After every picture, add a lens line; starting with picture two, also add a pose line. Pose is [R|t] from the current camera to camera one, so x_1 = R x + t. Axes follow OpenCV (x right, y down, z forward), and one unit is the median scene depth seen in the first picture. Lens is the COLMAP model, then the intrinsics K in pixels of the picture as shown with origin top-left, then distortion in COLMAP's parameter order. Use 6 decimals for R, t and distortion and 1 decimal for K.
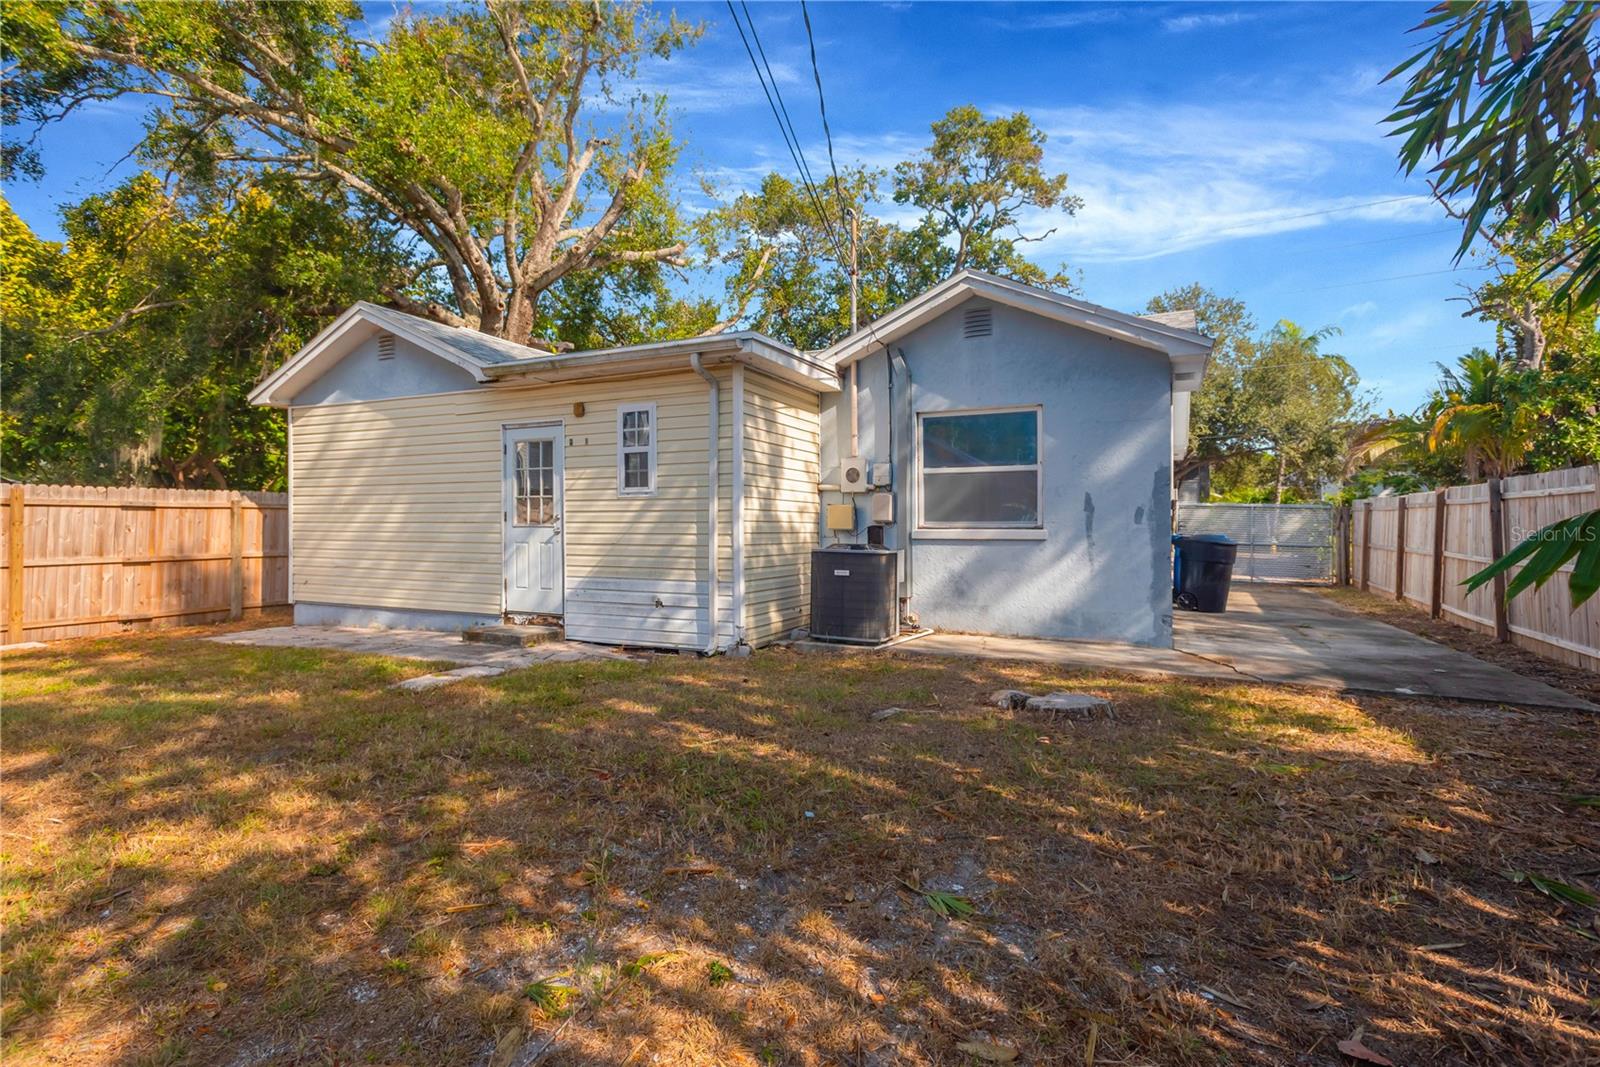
lens RADIAL K [[755.2, 0, 800.3], [0, 755.2, 527.5], [0, 0, 1]] dist [0.030514, -0.018525]
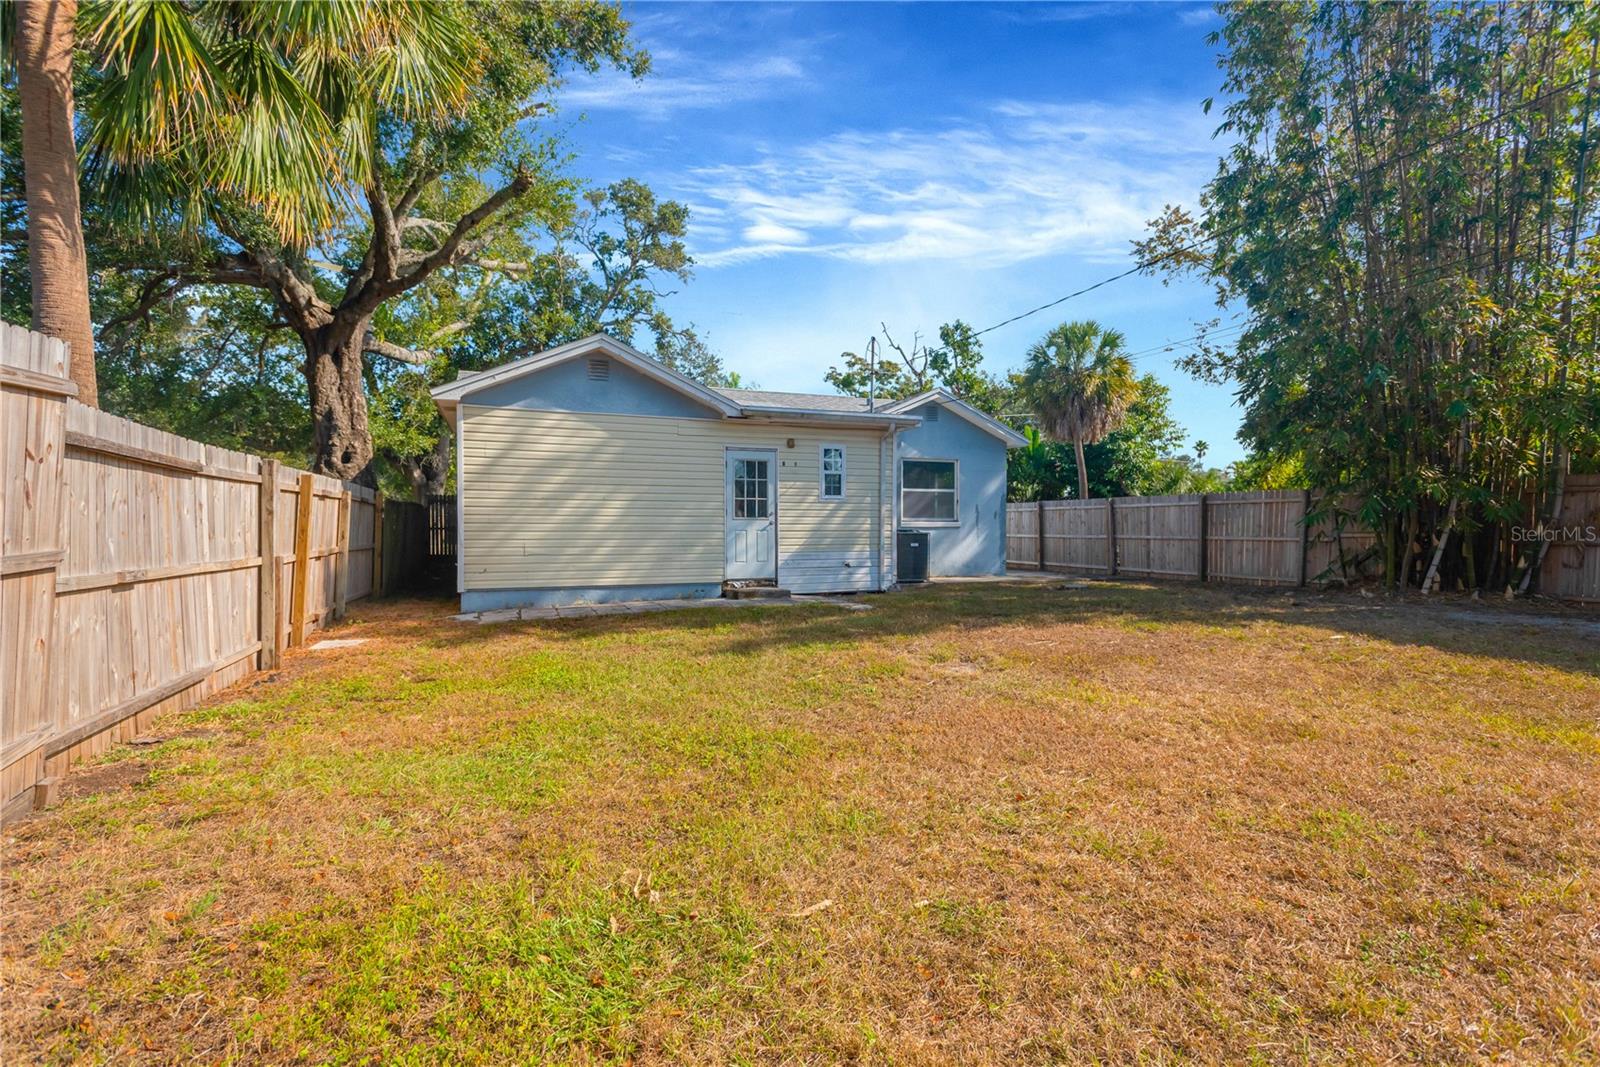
lens RADIAL K [[748.5, 0, 802.4], [0, 748.5, 530.5], [0, 0, 1]] dist [0.016775, -0.001005]
pose [[0.682259, -0.005726, 0.731088, -1.329244], [0.003430, 0.999983, 0.004631, 0.013928], [-0.731102, -0.000652, 0.682268, -0.052300]]
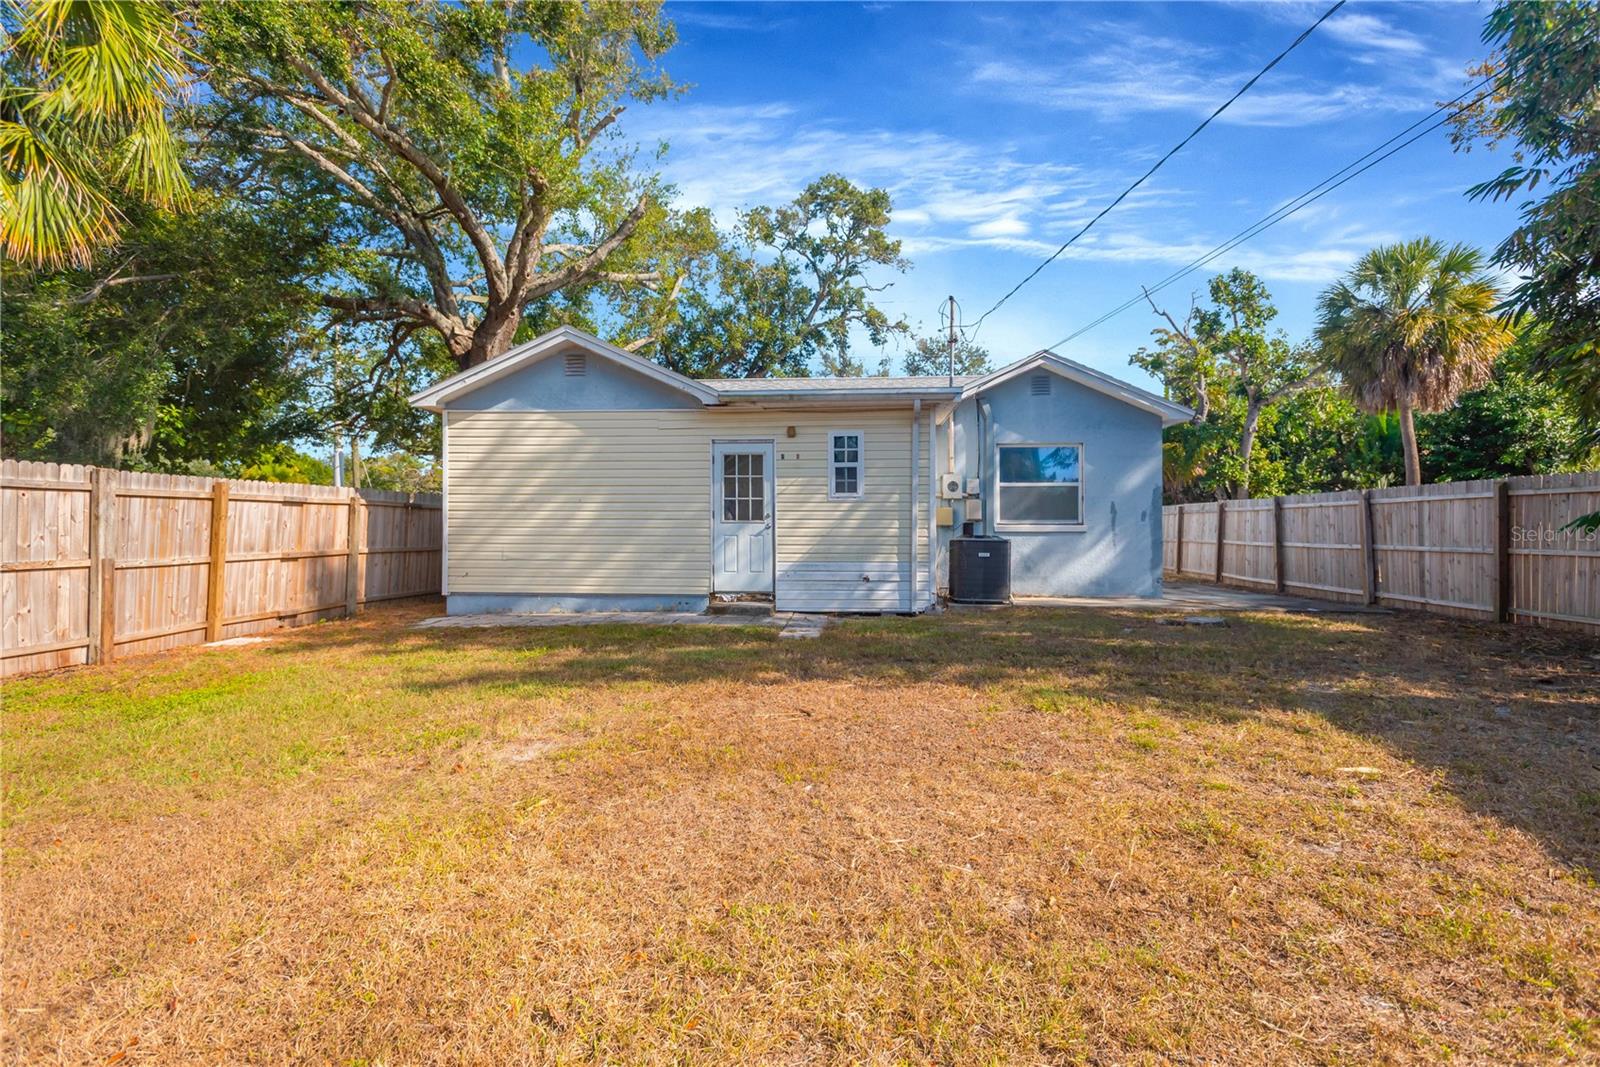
lens RADIAL K [[747.6, 0, 802.1], [0, 747.6, 523.9], [0, 0, 1]] dist [0.013362, -0.000458]
pose [[0.930939, 0.002618, 0.365164, -0.708705], [0.000775, 0.999958, -0.009145, 0.012421], [-0.365173, 0.008797, 0.930898, -0.184239]]
